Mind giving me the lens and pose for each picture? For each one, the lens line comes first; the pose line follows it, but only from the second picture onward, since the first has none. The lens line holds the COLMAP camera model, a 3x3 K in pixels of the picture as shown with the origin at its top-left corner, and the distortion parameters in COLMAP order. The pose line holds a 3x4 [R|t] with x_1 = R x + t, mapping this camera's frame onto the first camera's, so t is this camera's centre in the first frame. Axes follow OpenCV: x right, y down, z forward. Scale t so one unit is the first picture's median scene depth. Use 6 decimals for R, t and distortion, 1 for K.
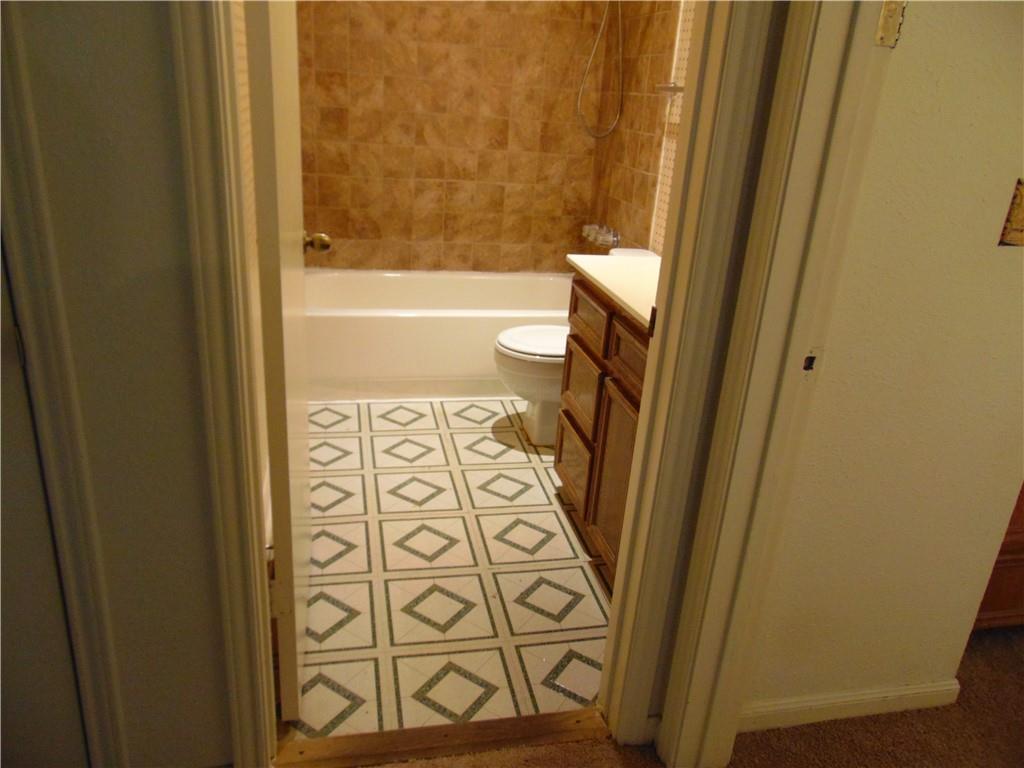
lens RADIAL K [[762.4, 0, 512.0], [0, 762.4, 384.0], [0, 0, 1]] dist [-0.038359, 0.083162]
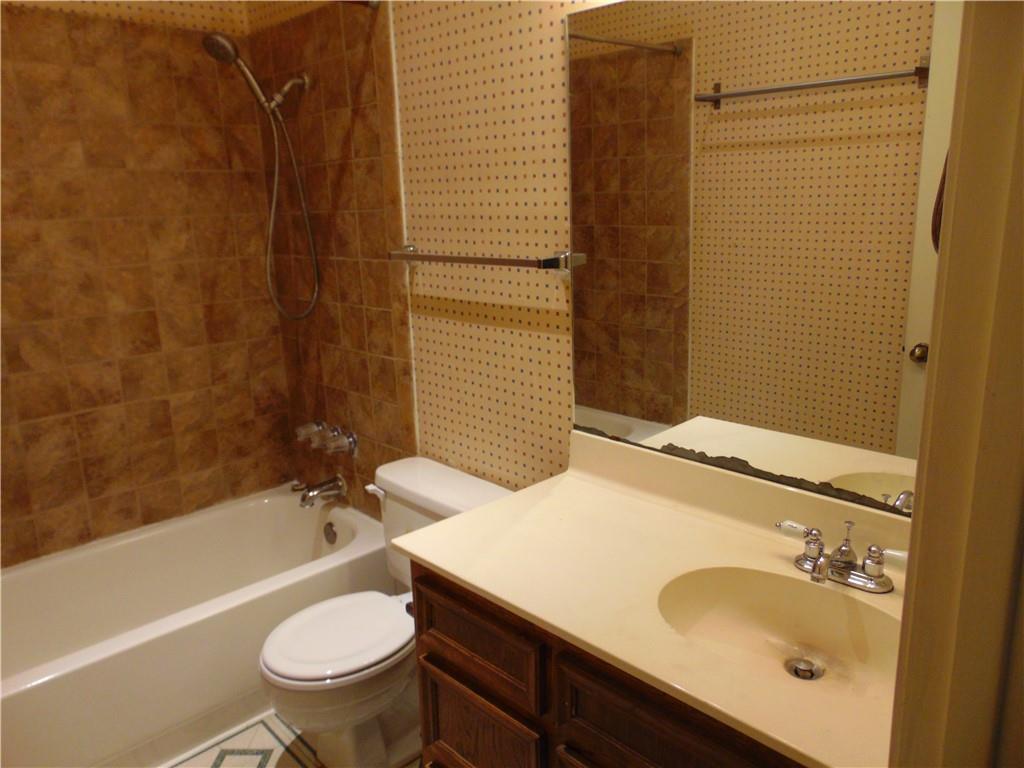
lens RADIAL K [[762.4, 0, 512.0], [0, 762.4, 384.0], [0, 0, 1]] dist [-0.038359, 0.083162]
pose [[0.846943, -0.216948, 0.485409, -0.080611], [0.275354, 0.959968, -0.051391, -0.154131], [-0.454828, 0.177184, 0.872776, 0.243950]]
